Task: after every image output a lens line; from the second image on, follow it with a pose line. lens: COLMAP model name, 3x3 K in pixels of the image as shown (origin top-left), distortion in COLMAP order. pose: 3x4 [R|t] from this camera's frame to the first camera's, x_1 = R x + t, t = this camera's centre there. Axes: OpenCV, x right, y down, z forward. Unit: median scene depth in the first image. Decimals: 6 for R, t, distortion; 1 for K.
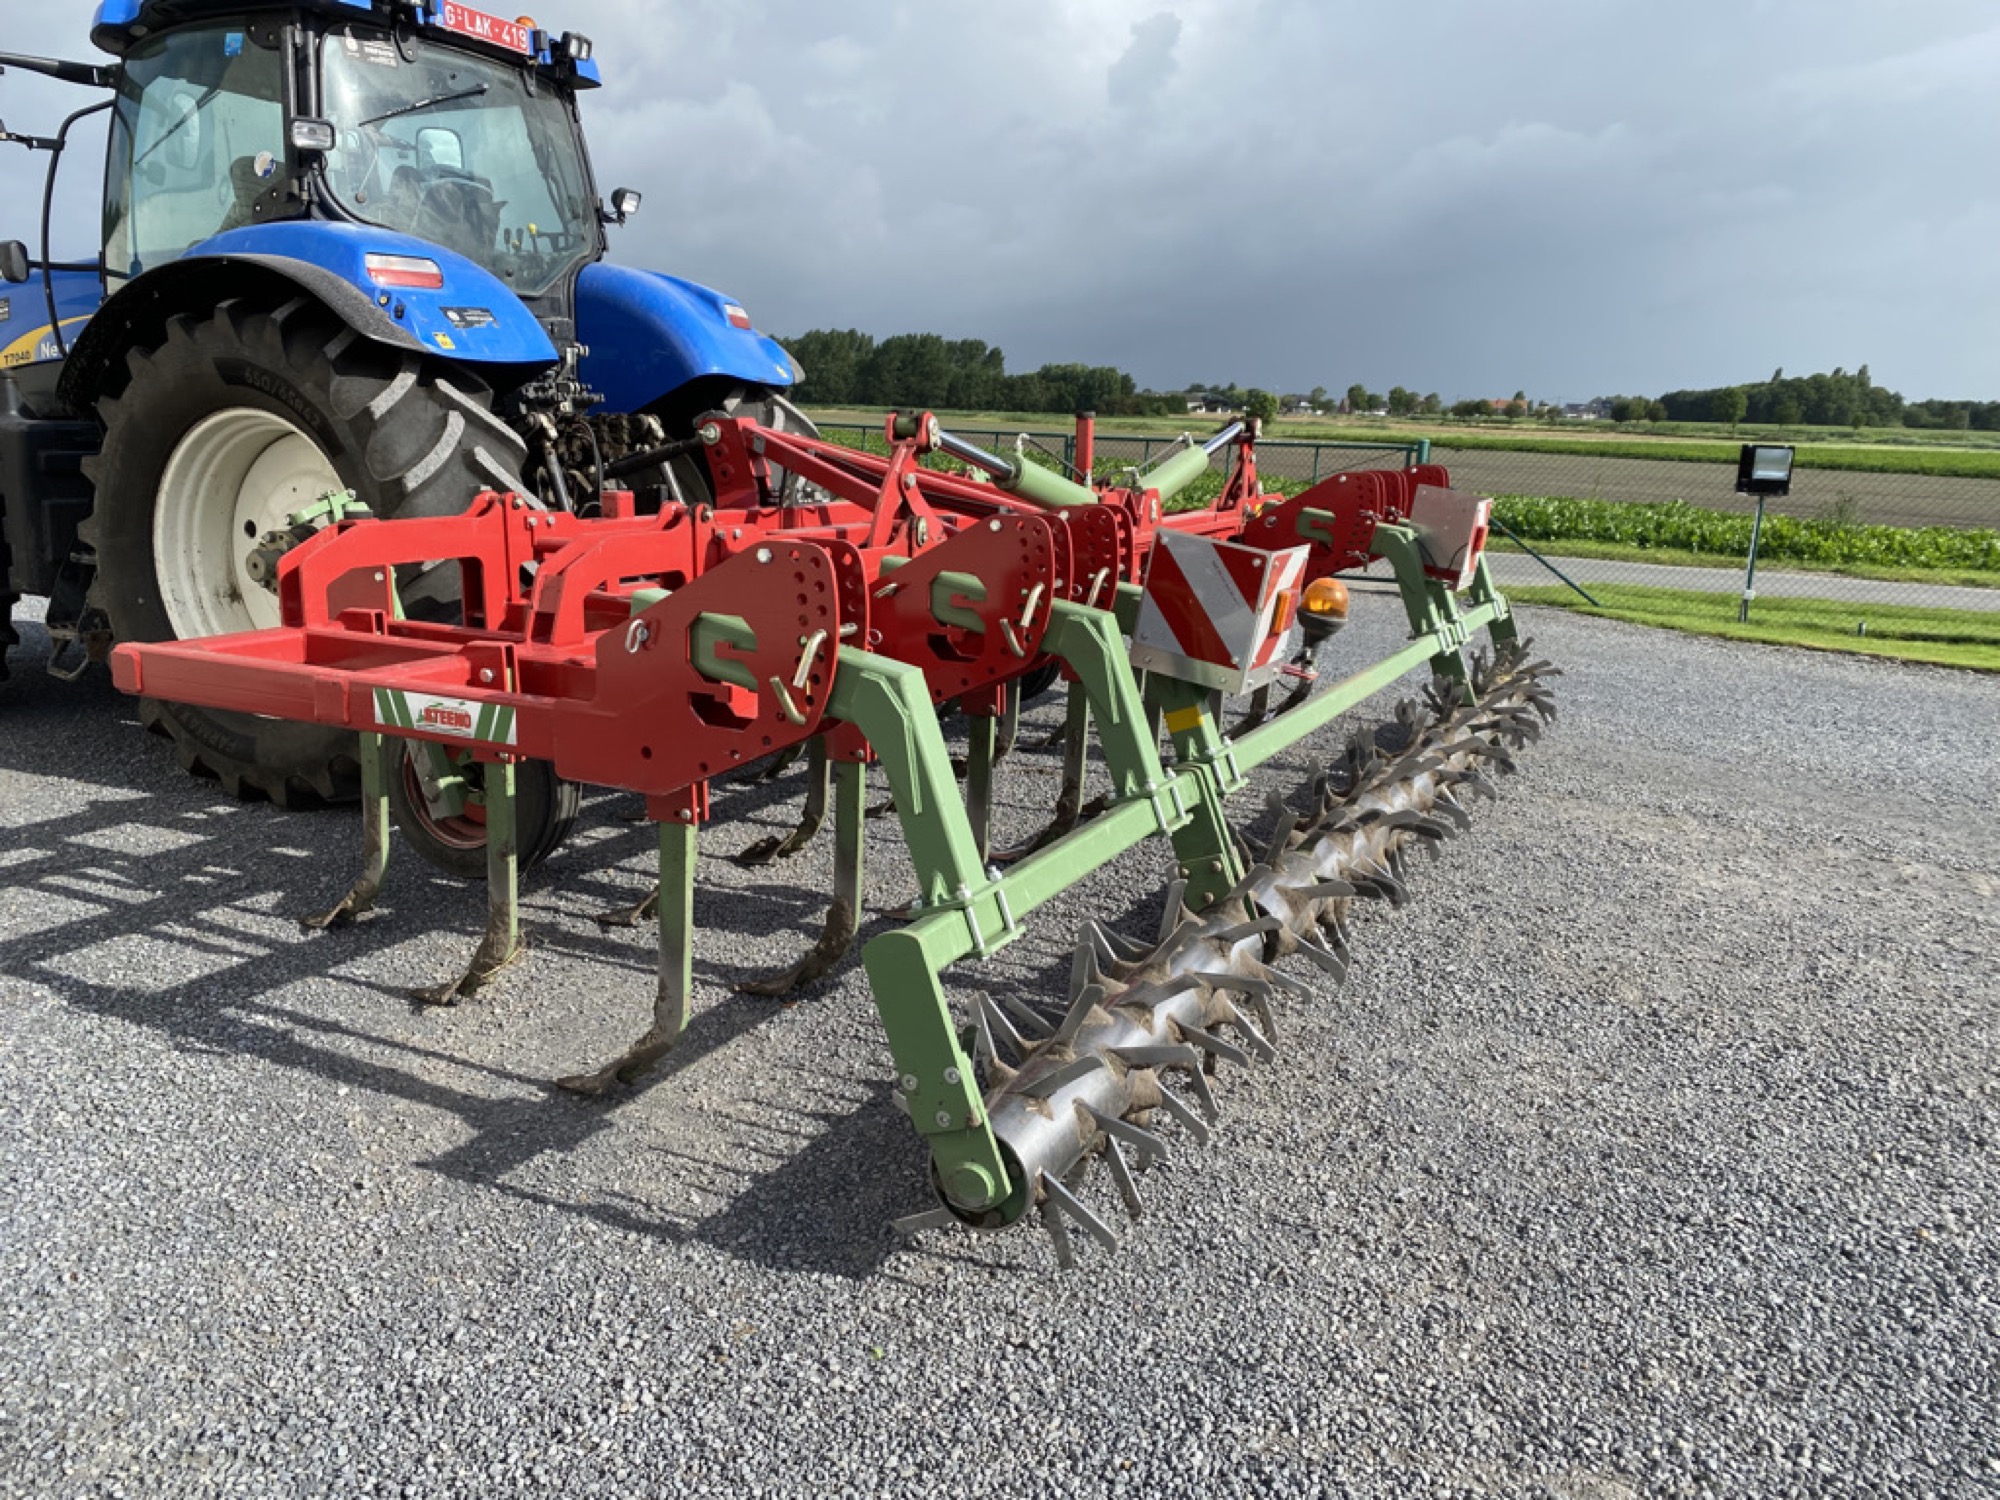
lens RADIAL K [[1527.8, 0, 1000.0], [0, 1527.8, 750.0], [0, 0, 1]] dist [0.032392, -0.028077]
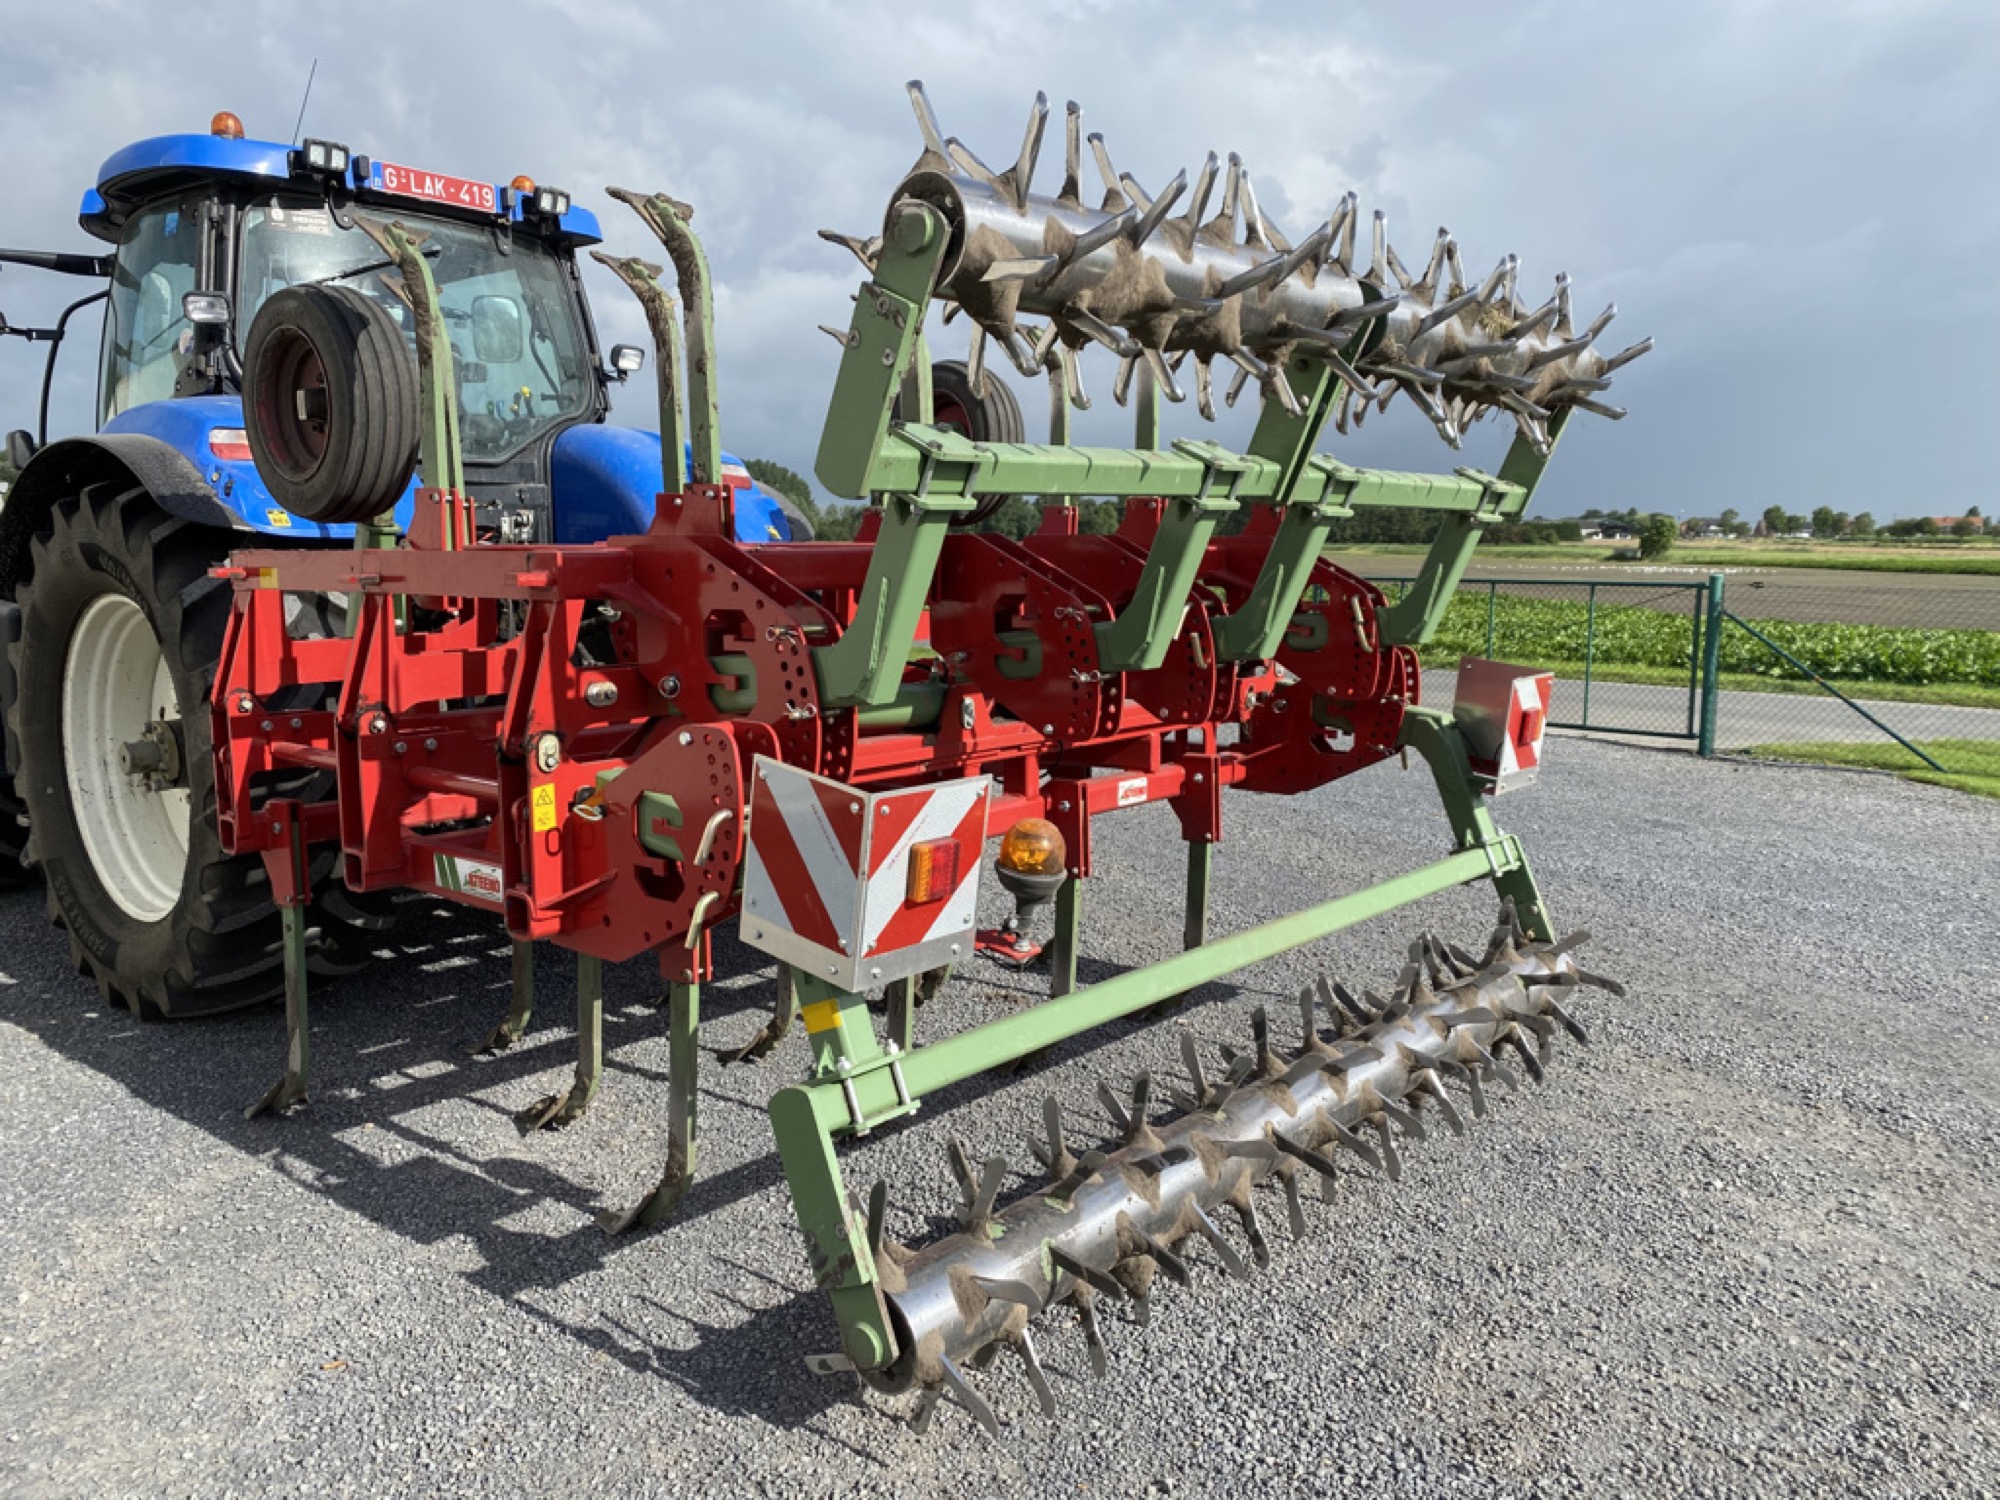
lens RADIAL K [[1527.8, 0, 1000.0], [0, 1527.8, 750.0], [0, 0, 1]] dist [0.032392, -0.028077]
pose [[0.971428, 0.004920, -0.237283, 0.229223], [-0.025731, 0.996075, -0.084689, -0.052656], [0.235935, 0.088375, 0.967742, 0.193964]]
